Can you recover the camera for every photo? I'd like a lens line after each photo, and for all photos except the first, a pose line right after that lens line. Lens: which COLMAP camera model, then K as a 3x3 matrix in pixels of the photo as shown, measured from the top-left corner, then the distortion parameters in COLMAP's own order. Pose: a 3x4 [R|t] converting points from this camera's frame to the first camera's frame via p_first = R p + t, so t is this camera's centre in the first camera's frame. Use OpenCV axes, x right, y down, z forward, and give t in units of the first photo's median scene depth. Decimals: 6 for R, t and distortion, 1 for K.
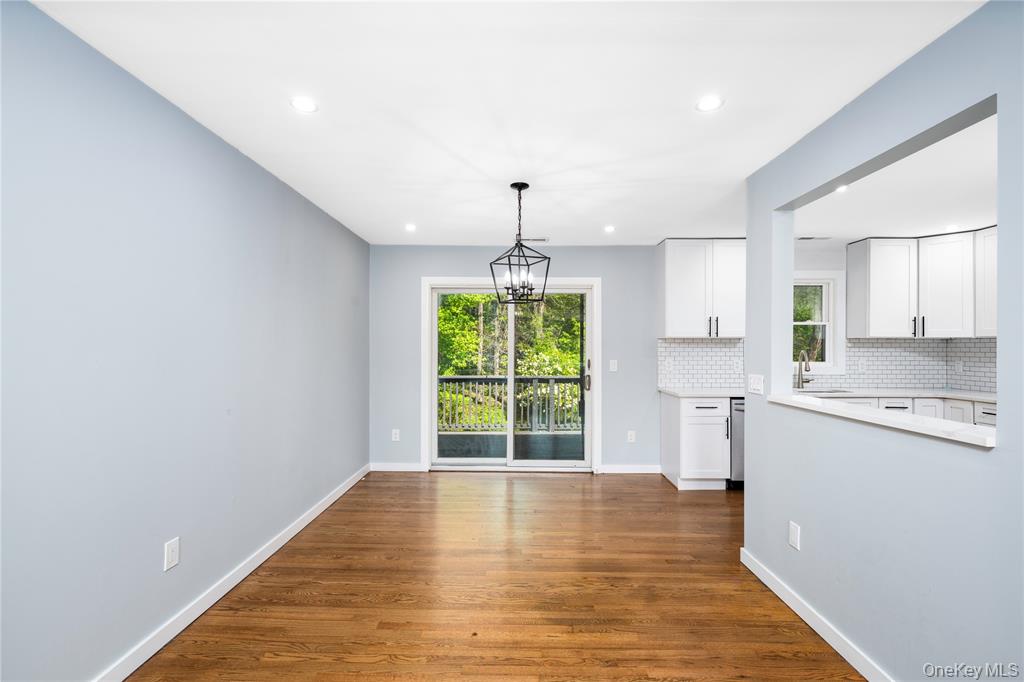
lens RADIAL K [[453.7, 0, 513.9], [0, 453.7, 345.6], [0, 0, 1]] dist [0.007384, 0.000044]
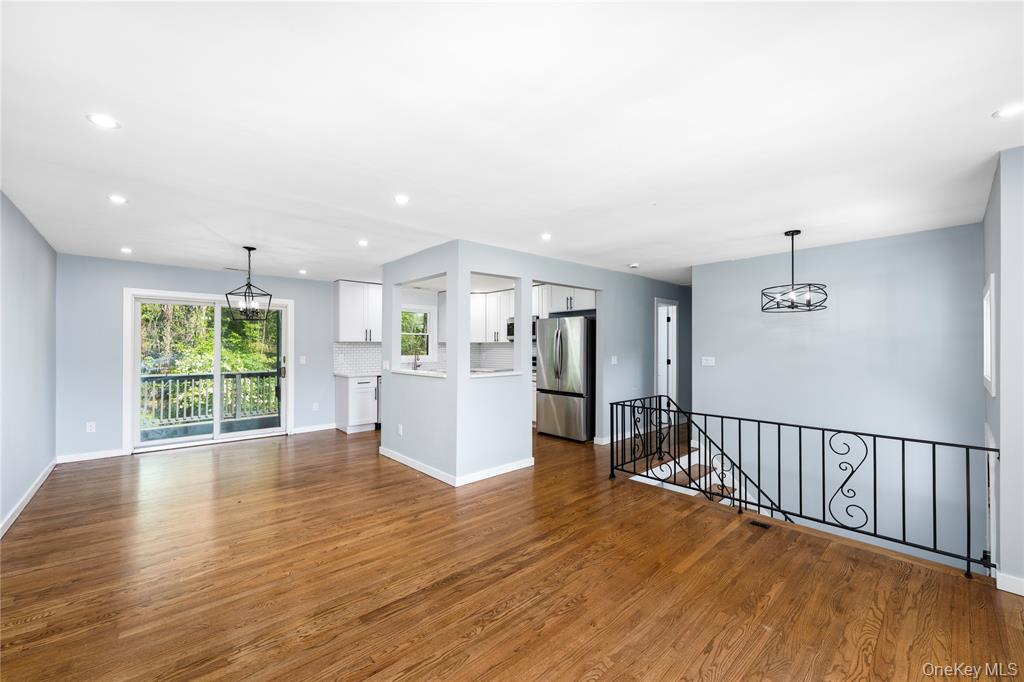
lens RADIAL K [[407.9, 0, 512.2], [0, 407.9, 344.8], [0, 0, 1]] dist [-0.001785, 0.000595]
pose [[0.738422, 0.000509, 0.674338, -0.174747], [-0.000065, 1.000000, -0.000683, -0.004833], [-0.674339, 0.000460, 0.738422, -0.446040]]
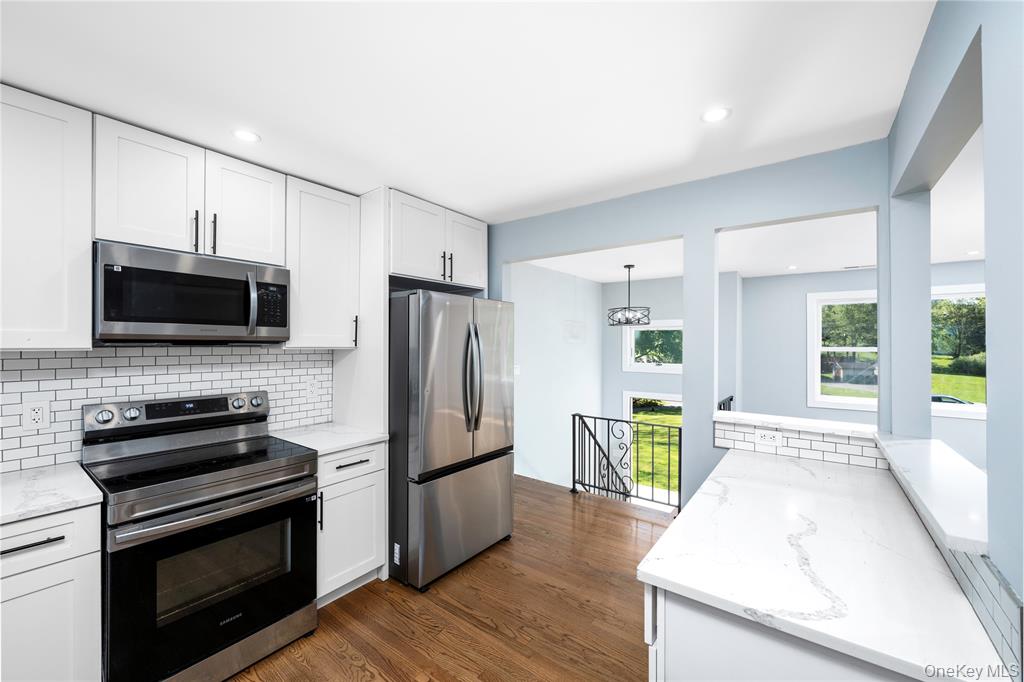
lens RADIAL K [[407.9, 0, 512.2], [0, 407.9, 340.9], [0, 0, 1]] dist [-0.001785, 0.000595]
pose [[-0.804795, -0.009401, 0.593479, 0.387468], [-0.013025, 0.999914, -0.001824, -0.027833], [-0.593410, -0.009198, -0.804848, 0.804238]]
